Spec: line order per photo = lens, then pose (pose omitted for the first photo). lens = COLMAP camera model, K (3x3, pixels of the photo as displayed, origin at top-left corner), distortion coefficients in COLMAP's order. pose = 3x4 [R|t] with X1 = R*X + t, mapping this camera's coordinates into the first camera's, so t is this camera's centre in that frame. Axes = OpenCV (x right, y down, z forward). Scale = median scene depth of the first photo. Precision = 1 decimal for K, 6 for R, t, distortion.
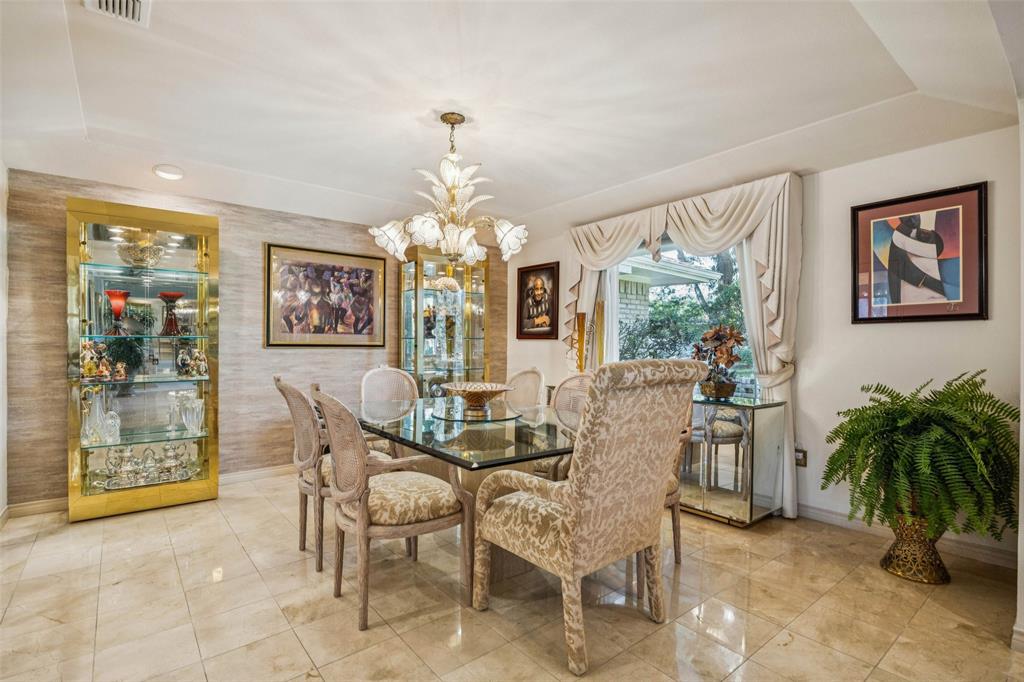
lens RADIAL K [[489.0, 0, 513.9], [0, 489.0, 361.3], [0, 0, 1]] dist [-0.002648, -0.012044]
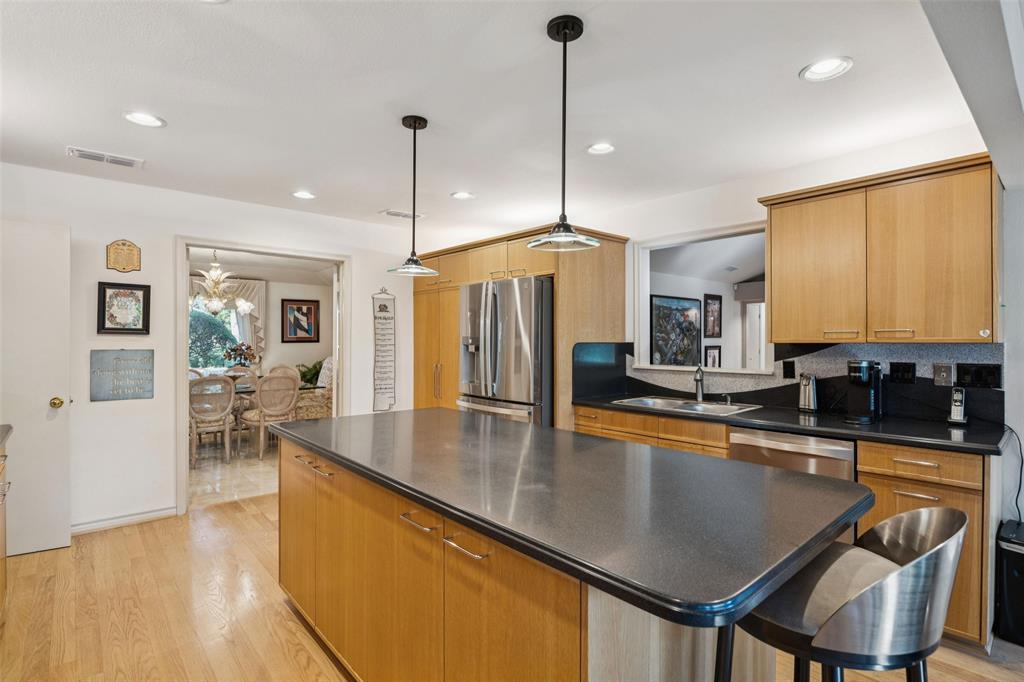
lens RADIAL K [[494.3, 0, 509.6], [0, 494.3, 337.8], [0, 0, 1]] dist [0.000593, 0.000041]
pose [[-0.038446, -0.000171, 0.999261, -1.452504], [0.028676, 0.999588, 0.001275, -0.050741], [-0.998849, 0.028703, -0.038425, -0.098864]]
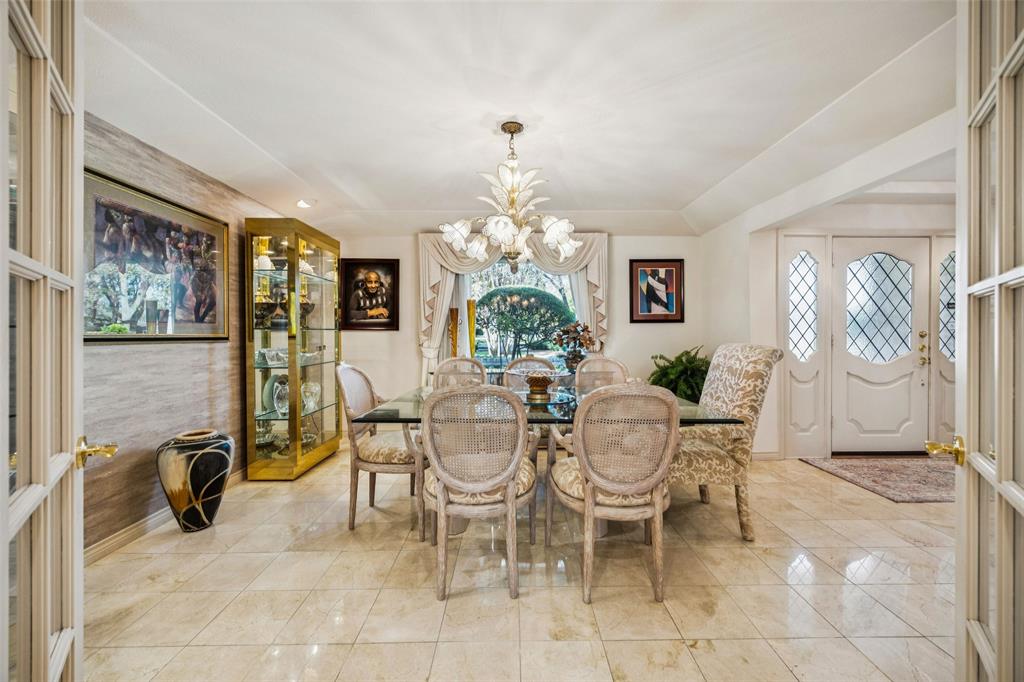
lens RADIAL K [[389.0, 0, 516.0], [0, 389.0, 344.7], [0, 0, 1]] dist [-0.001879, -0.000172]
pose [[0.620040, -0.026567, 0.784120, -0.517345], [0.029901, 0.999501, 0.010221, -0.016118], [-0.784000, 0.017109, 0.620525, 0.302191]]
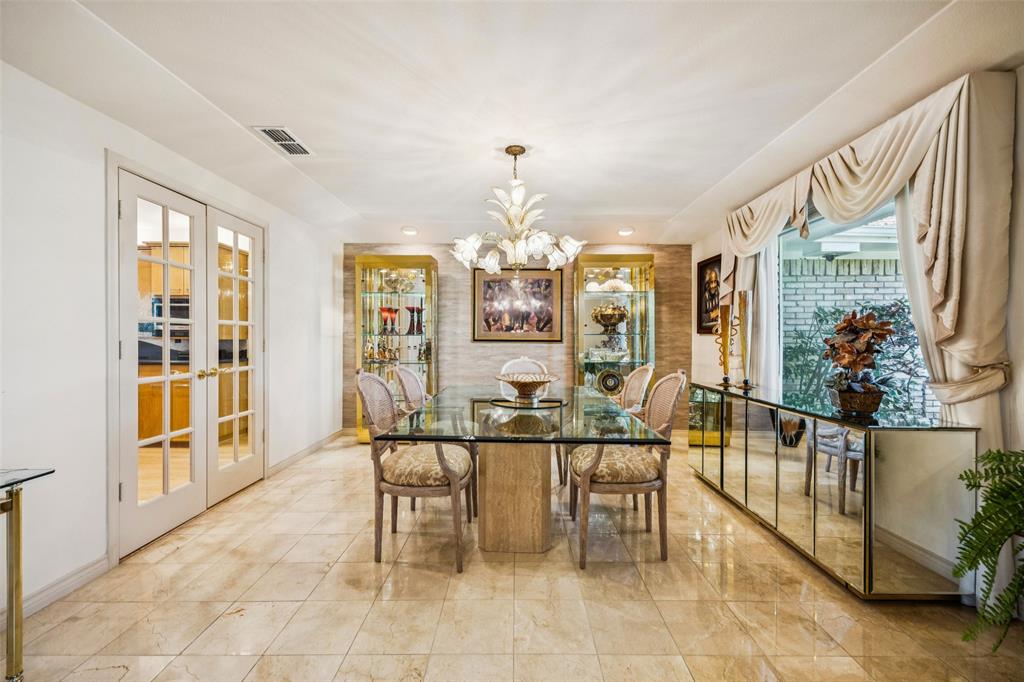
lens RADIAL K [[418.2, 0, 521.4], [0, 418.2, 343.1], [0, 0, 1]] dist [0.000427, 0.000056]
pose [[0.772708, 0.003243, -0.634754, 0.352155], [-0.019909, 0.999619, -0.019129, -0.004591], [0.634450, 0.027418, 0.772478, 0.153070]]
